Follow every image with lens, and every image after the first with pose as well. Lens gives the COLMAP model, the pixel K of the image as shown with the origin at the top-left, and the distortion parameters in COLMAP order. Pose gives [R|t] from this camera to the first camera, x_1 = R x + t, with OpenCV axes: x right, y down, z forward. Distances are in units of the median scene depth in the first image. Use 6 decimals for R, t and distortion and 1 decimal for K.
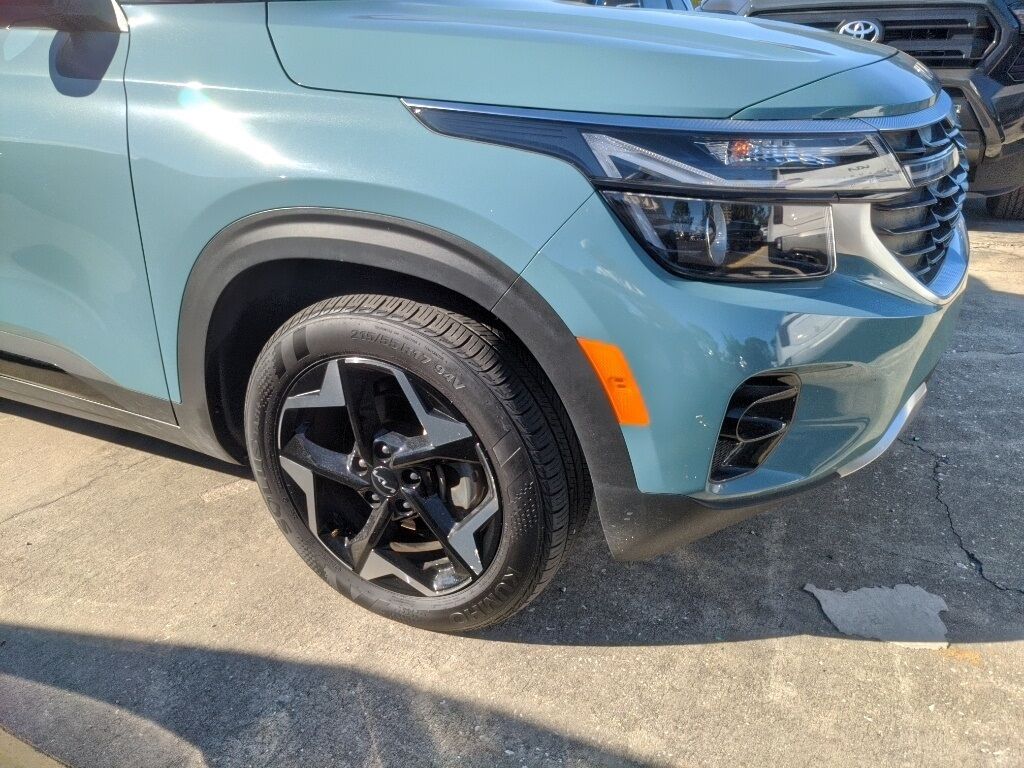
lens RADIAL K [[824.3, 0, 512.4], [0, 824.3, 389.3], [0, 0, 1]] dist [0.044032, -0.072972]
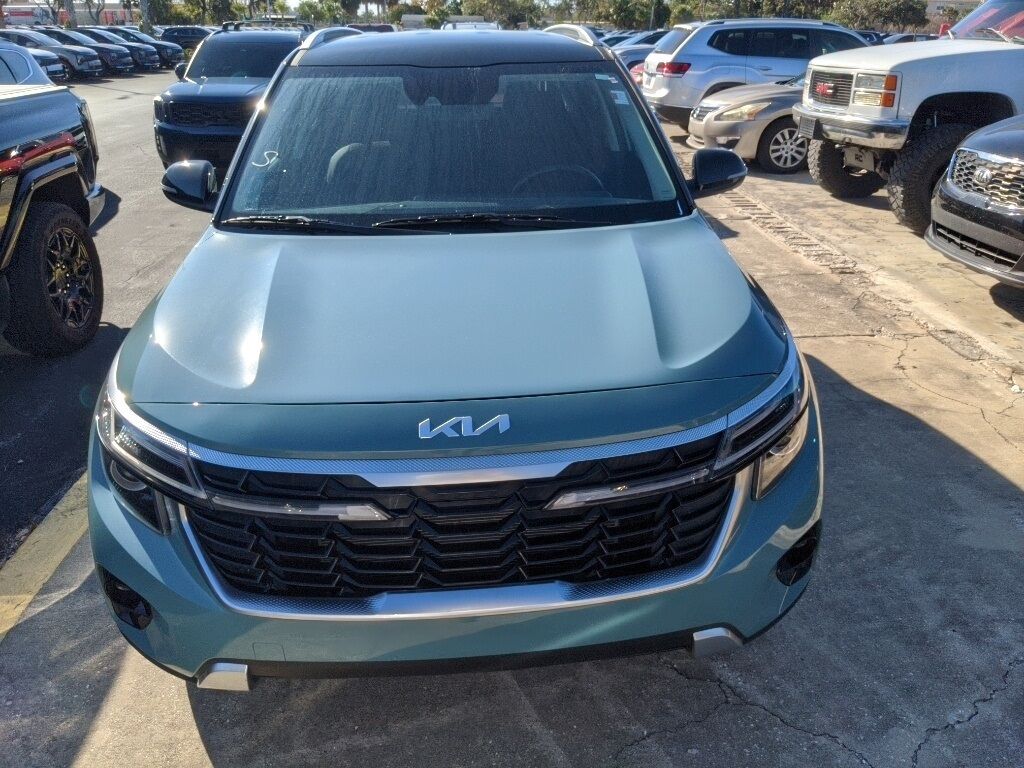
lens RADIAL K [[824.3, 0, 518.3], [0, 824.3, 382.7], [0, 0, 1]] dist [0.044032, -0.072972]
pose [[0.510905, 0.368543, -0.776629, 1.399563], [-0.345207, 0.915351, 0.207278, -0.726688], [0.787279, 0.162198, 0.594881, 0.509544]]
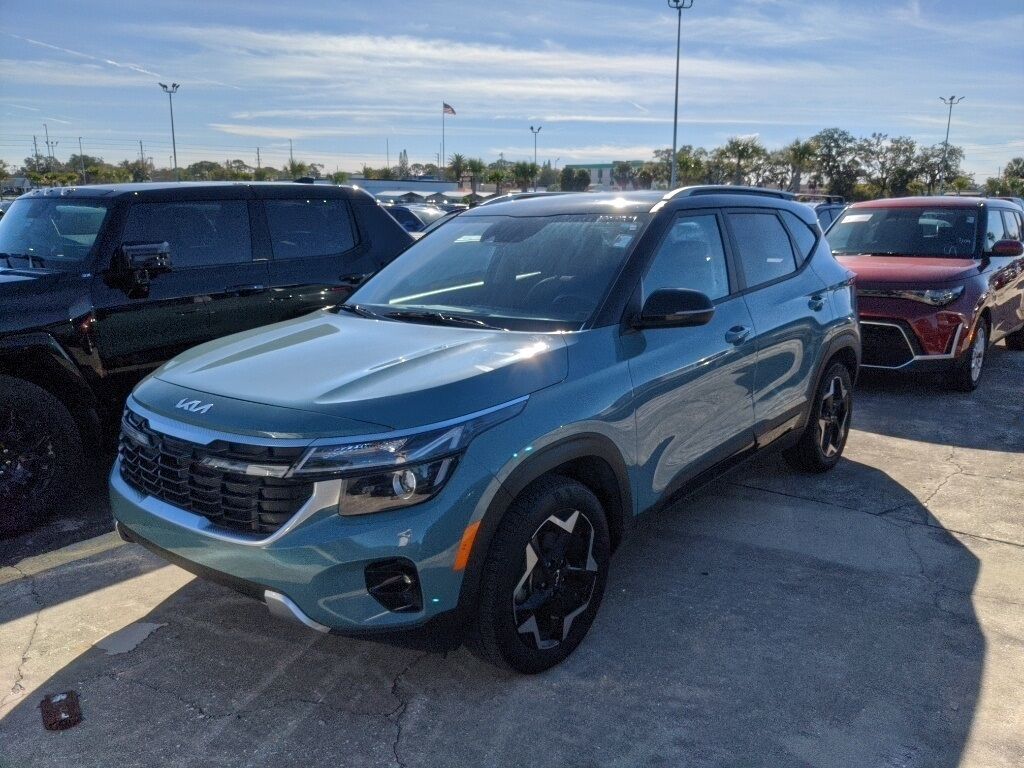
lens RADIAL K [[824.3, 0, 522.6], [0, 824.3, 383.5], [0, 0, 1]] dist [0.044032, -0.072972]
pose [[-0.237381, 0.234571, -0.942670, 2.063509], [-0.359032, 0.880510, 0.309513, -1.284137], [0.902633, 0.411921, -0.124798, 1.961538]]
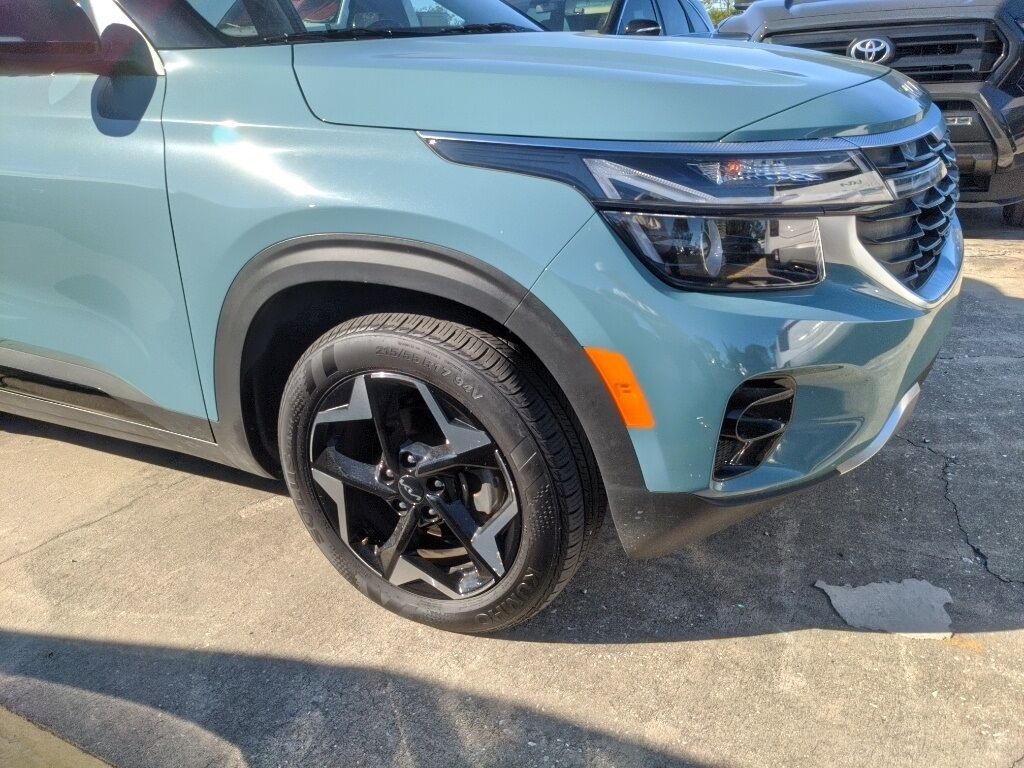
lens RADIAL K [[824.3, 0, 534.2], [0, 824.3, 382.3], [0, 0, 1]] dist [0.044032, -0.072972]
pose [[0.999613, -0.023359, -0.015090, 0.023447], [0.022855, 0.999202, -0.032772, 0.013438], [0.015844, 0.032414, 0.999349, -0.057827]]
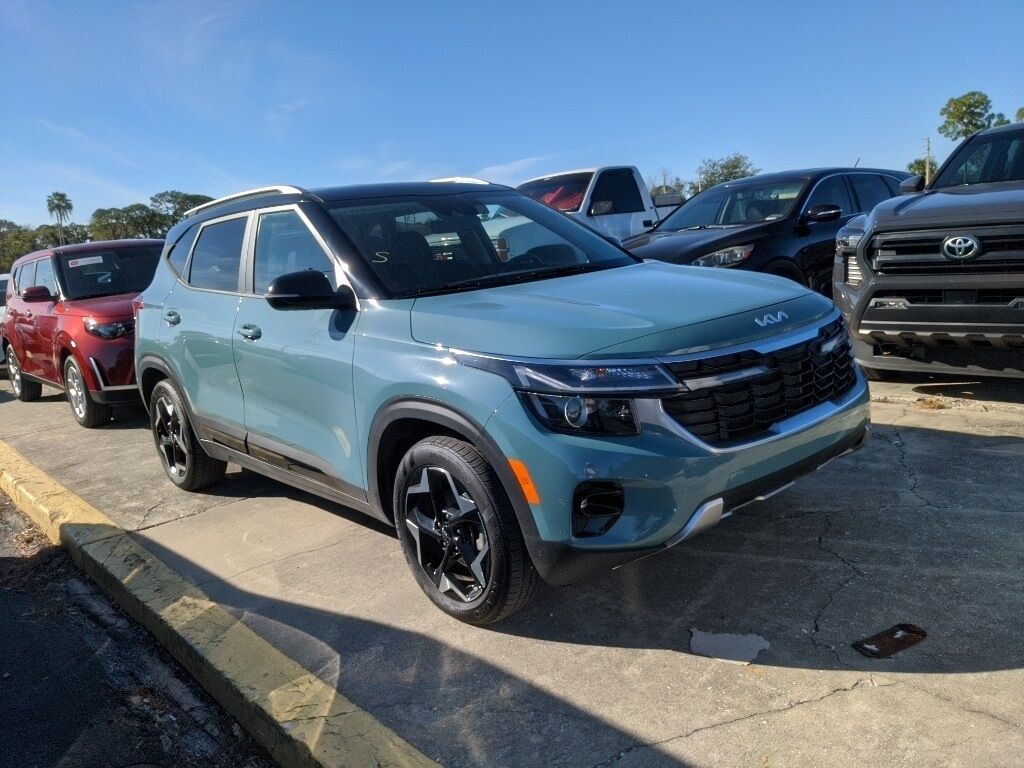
lens RADIAL K [[824.3, 0, 513.1], [0, 824.3, 382.6], [0, 0, 1]] dist [0.044032, -0.072972]
pose [[0.929231, 0.012867, -0.369275, 0.691085], [-0.086388, 0.979261, -0.183262, 0.105580], [0.359258, 0.202194, 0.911071, -0.760625]]
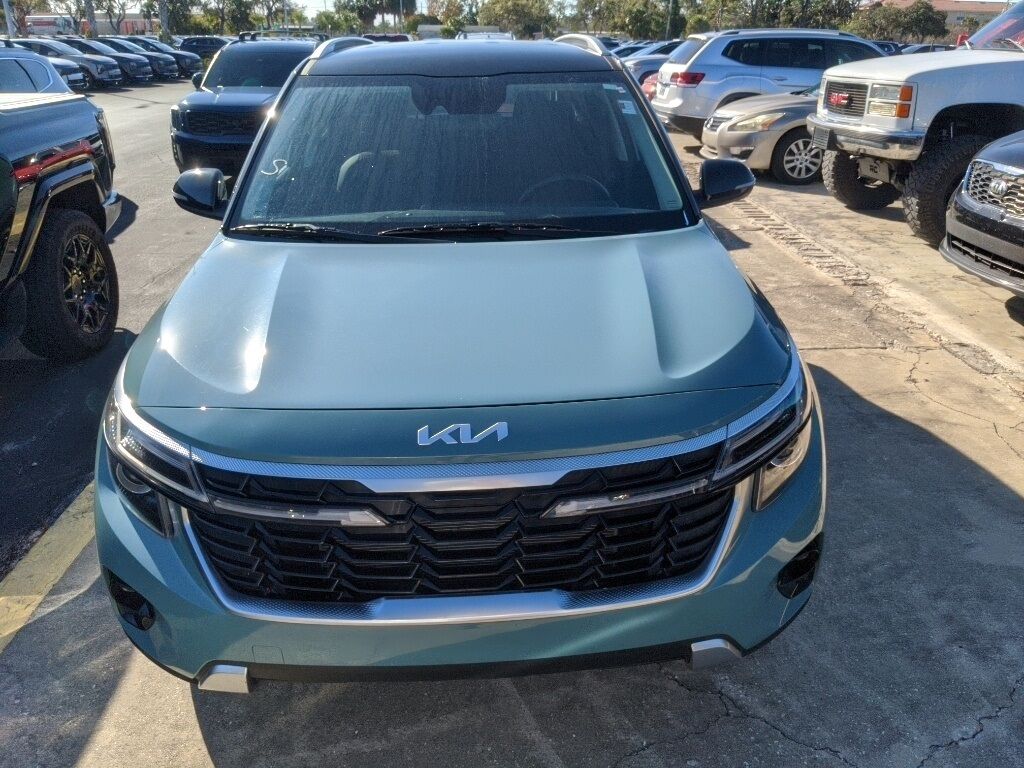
lens RADIAL K [[824.3, 0, 512.8], [0, 824.3, 390.7], [0, 0, 1]] dist [0.044032, -0.072972]
pose [[0.488277, 0.372040, -0.789413, 1.413492], [-0.349792, 0.912167, 0.213535, -0.732297], [0.799519, 0.171866, 0.575526, 0.523302]]
